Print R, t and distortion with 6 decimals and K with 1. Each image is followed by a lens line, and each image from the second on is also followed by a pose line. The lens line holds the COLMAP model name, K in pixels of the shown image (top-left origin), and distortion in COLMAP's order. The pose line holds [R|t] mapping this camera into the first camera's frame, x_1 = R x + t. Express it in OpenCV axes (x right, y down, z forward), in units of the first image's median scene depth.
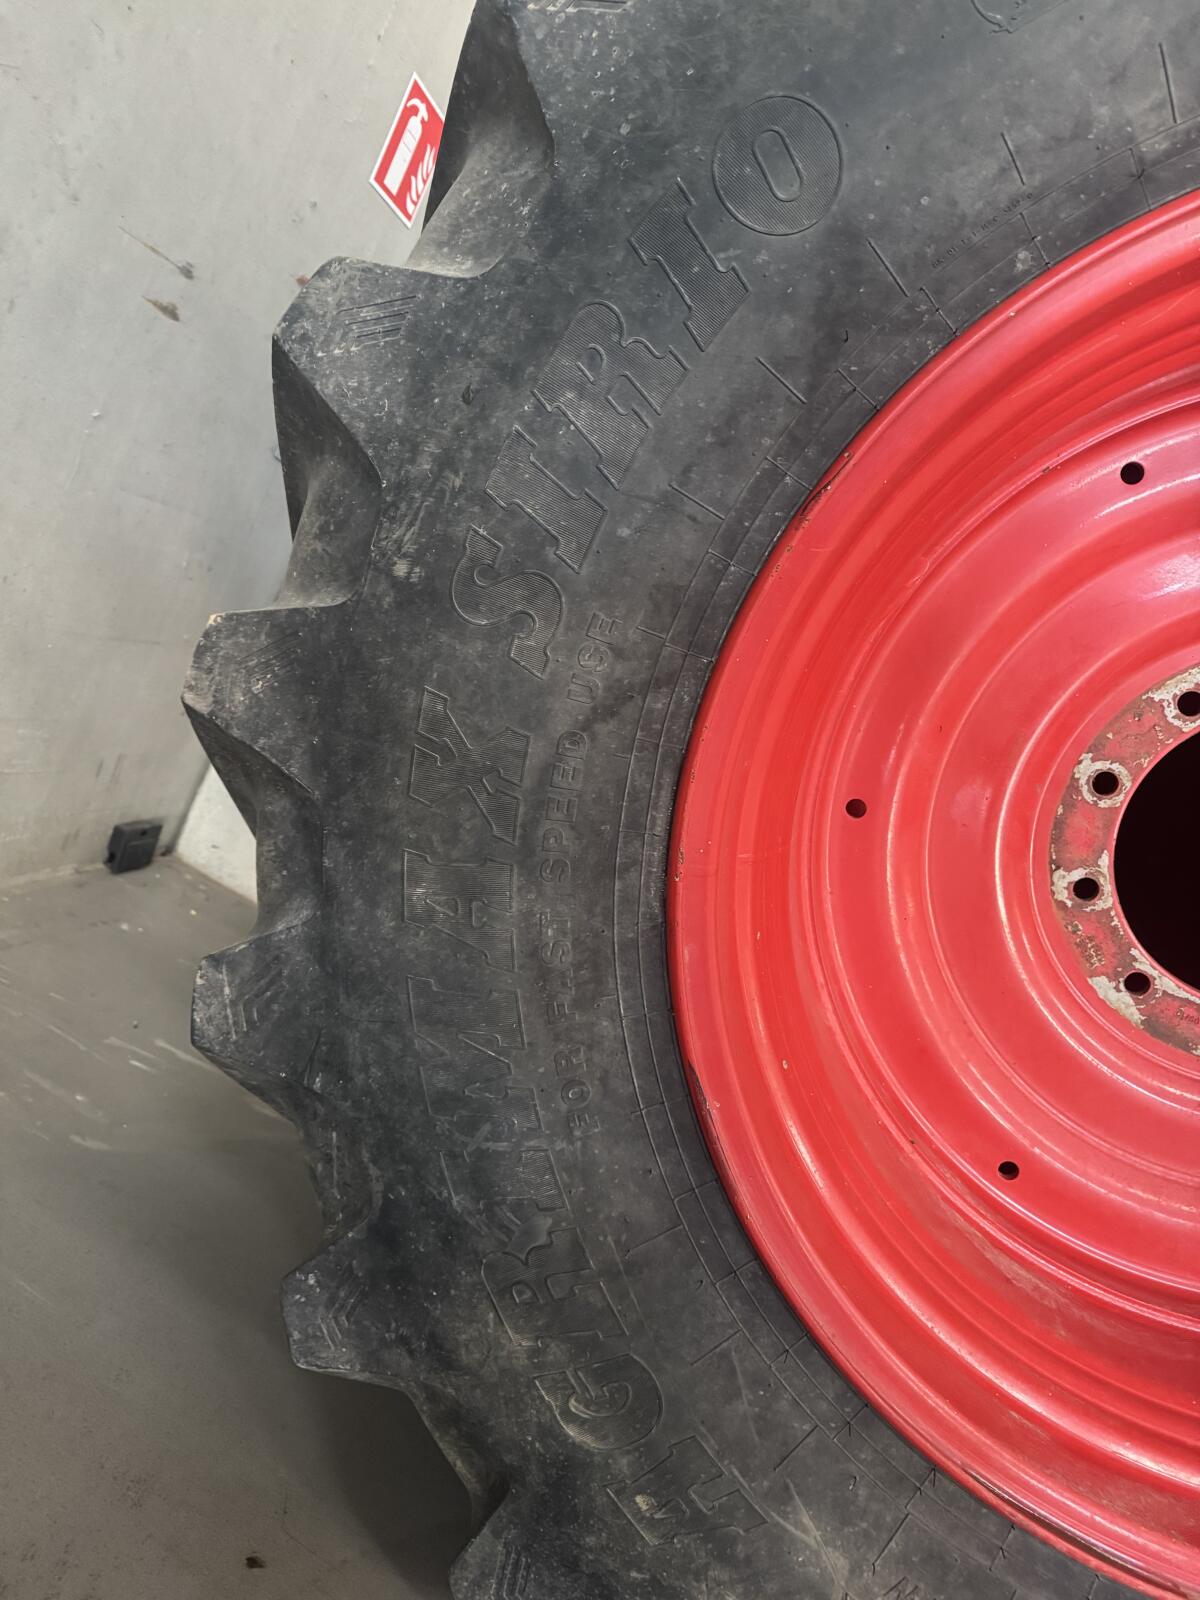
lens RADIAL K [[1133.9, 0, 600.0], [0, 1133.9, 800.0], [0, 0, 1]] dist [0.084394, -0.121943]
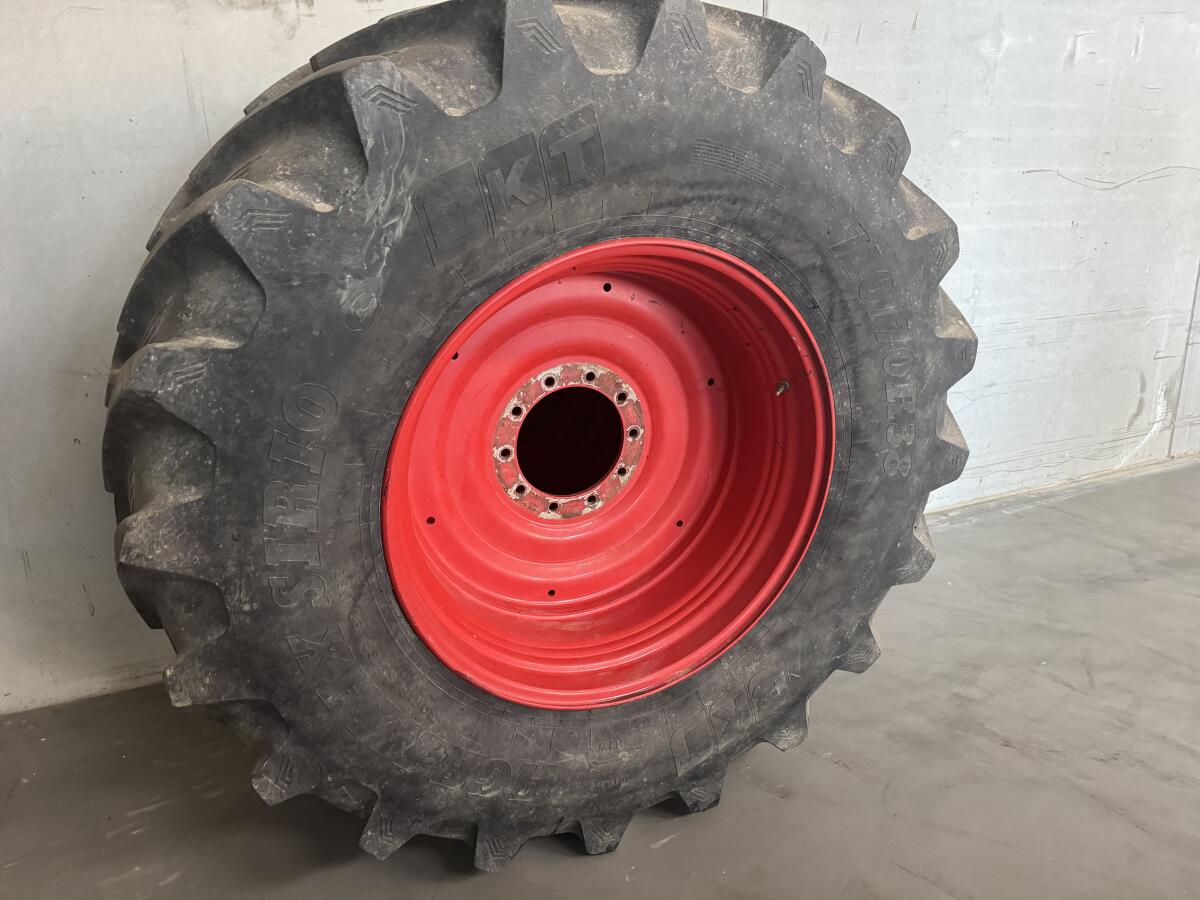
lens RADIAL K [[841.2, 0, 600.0], [0, 841.2, 450.0], [0, 0, 1]] dist [0.045134, -0.043170]
pose [[0.708327, -0.583800, 0.396800, -0.159245], [0.460640, 0.808232, 0.366841, -0.742714], [-0.534868, -0.077062, 0.841414, -0.784181]]
